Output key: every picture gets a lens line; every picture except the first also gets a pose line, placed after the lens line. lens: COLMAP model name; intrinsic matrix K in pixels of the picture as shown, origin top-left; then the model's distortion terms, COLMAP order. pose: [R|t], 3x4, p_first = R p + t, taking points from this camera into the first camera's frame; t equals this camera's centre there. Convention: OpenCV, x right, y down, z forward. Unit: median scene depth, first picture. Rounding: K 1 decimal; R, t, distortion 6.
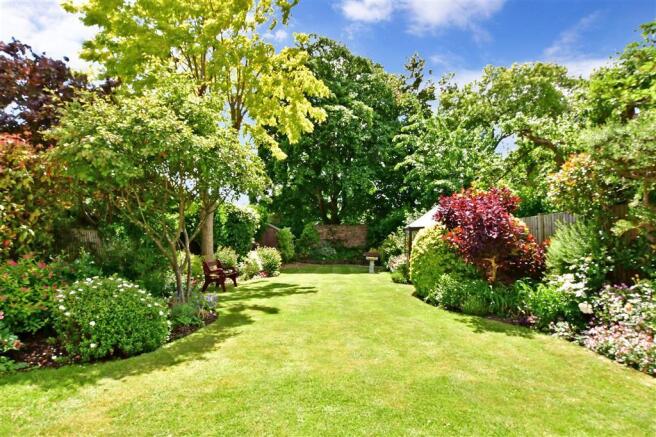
lens RADIAL K [[376.6, 0, 328.0], [0, 376.6, 218.5], [0, 0, 1]] dist [-0.002413, -0.000352]
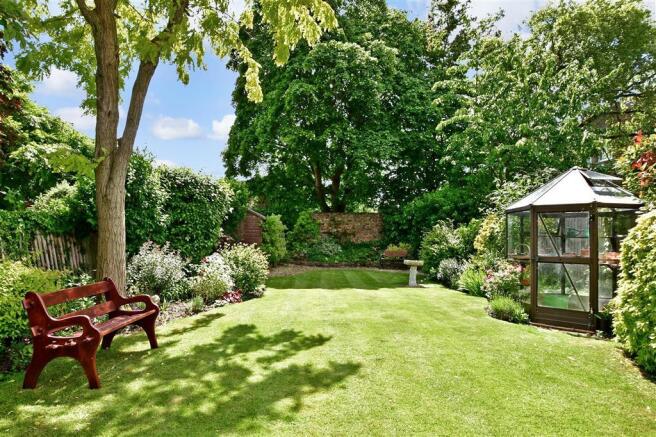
lens RADIAL K [[376.6, 0, 328.0], [0, 376.6, 218.5], [0, 0, 1]] dist [-0.002413, -0.000352]
pose [[0.999185, 0.007501, 0.039665, -0.048834], [-0.008151, 0.999835, 0.016262, 0.022897], [-0.039536, -0.016572, 0.999081, 0.365282]]
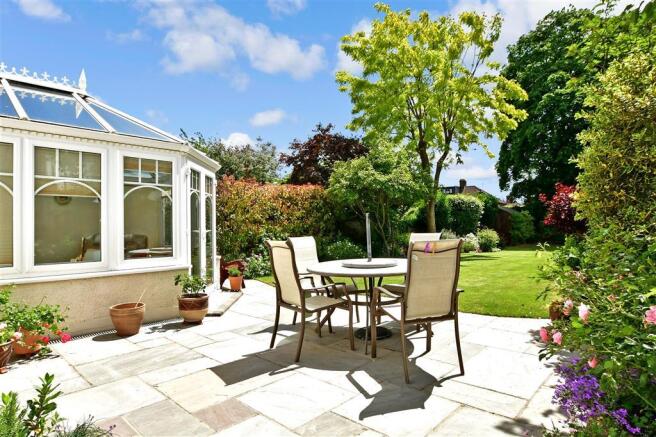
lens RADIAL K [[376.6, 0, 328.0], [0, 376.6, 218.5], [0, 0, 1]] dist [-0.002413, -0.000352]
pose [[0.740864, -0.041084, -0.670398, 0.238485], [0.068414, 0.997552, 0.014472, -0.009868], [0.668162, -0.056586, 0.741861, -0.215489]]
